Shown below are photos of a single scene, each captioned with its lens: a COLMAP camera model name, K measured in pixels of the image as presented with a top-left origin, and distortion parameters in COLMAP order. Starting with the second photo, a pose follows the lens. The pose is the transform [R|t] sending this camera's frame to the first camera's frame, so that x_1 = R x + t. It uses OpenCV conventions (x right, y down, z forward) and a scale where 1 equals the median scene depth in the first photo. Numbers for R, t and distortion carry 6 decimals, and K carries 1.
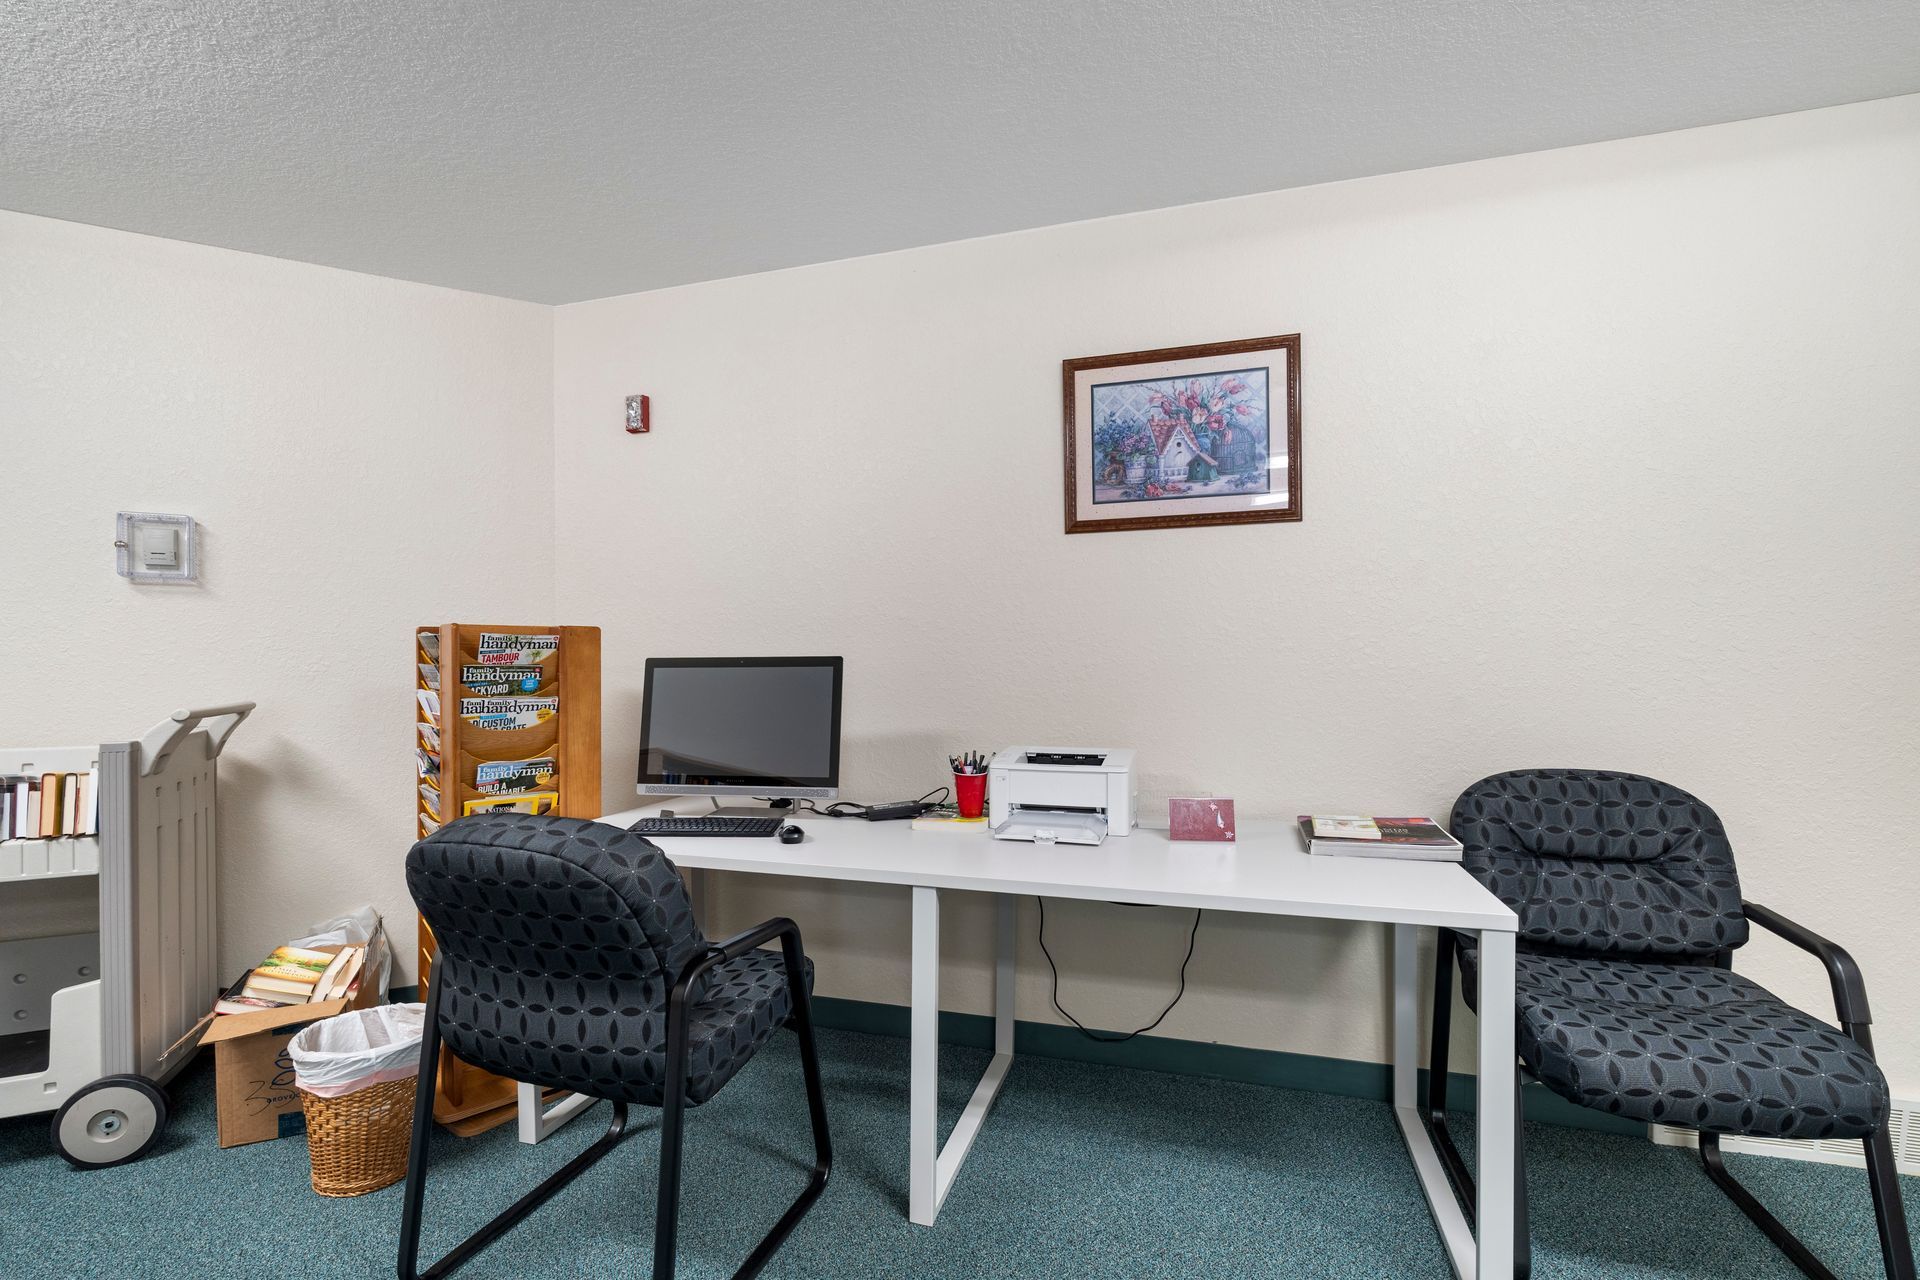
lens RADIAL K [[841.4, 0, 959.1], [0, 841.4, 651.3], [0, 0, 1]] dist [-0.009289, -0.000610]
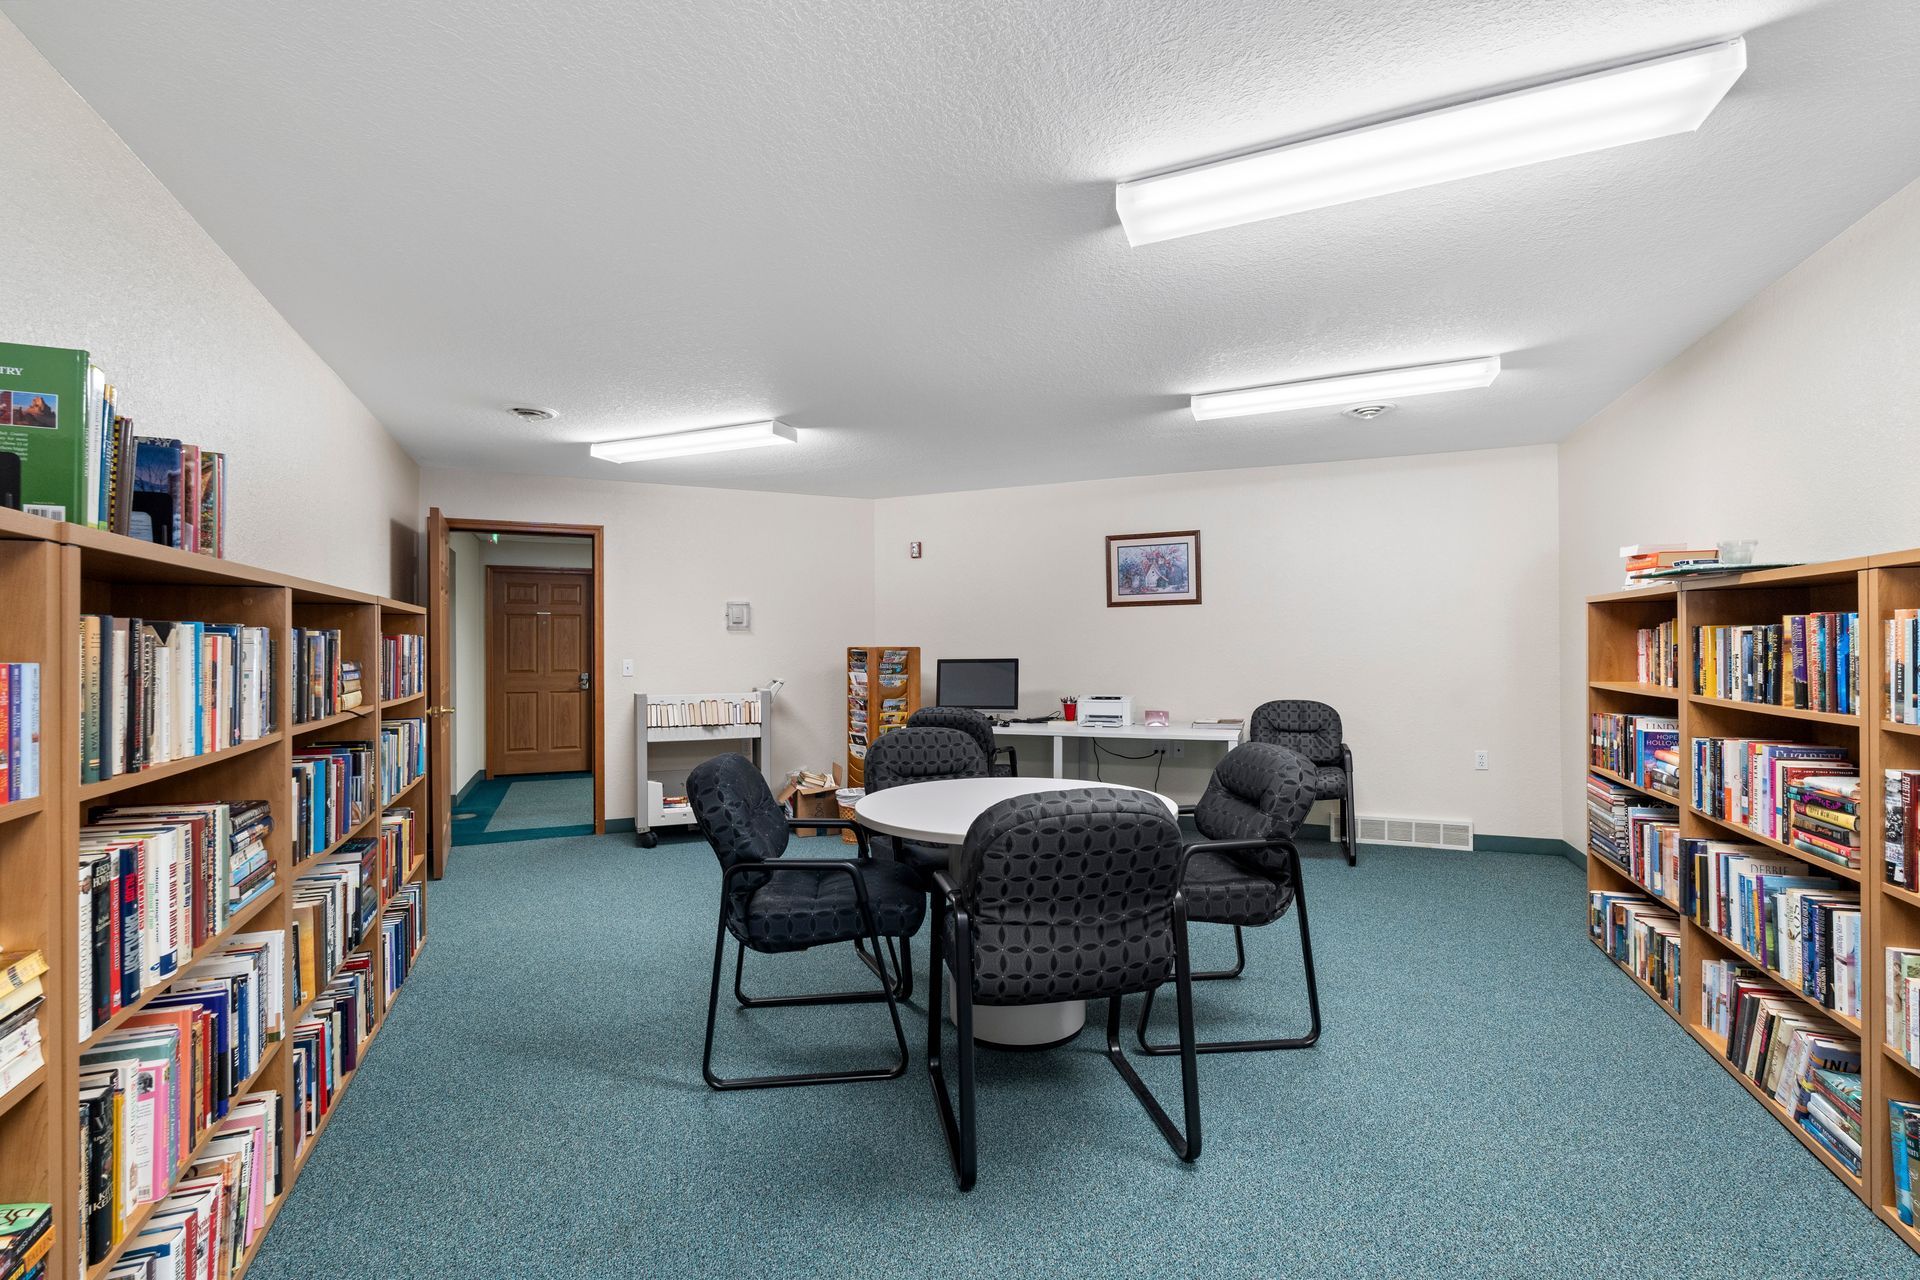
lens RADIAL K [[841.4, 0, 958.7], [0, 841.4, 639.0], [0, 0, 1]] dist [-0.009289, -0.000610]
pose [[0.996928, -0.005568, -0.078122, -0.118327], [0.005062, 0.999965, -0.006675, -0.036662], [0.078157, 0.006259, 0.996921, -1.535462]]
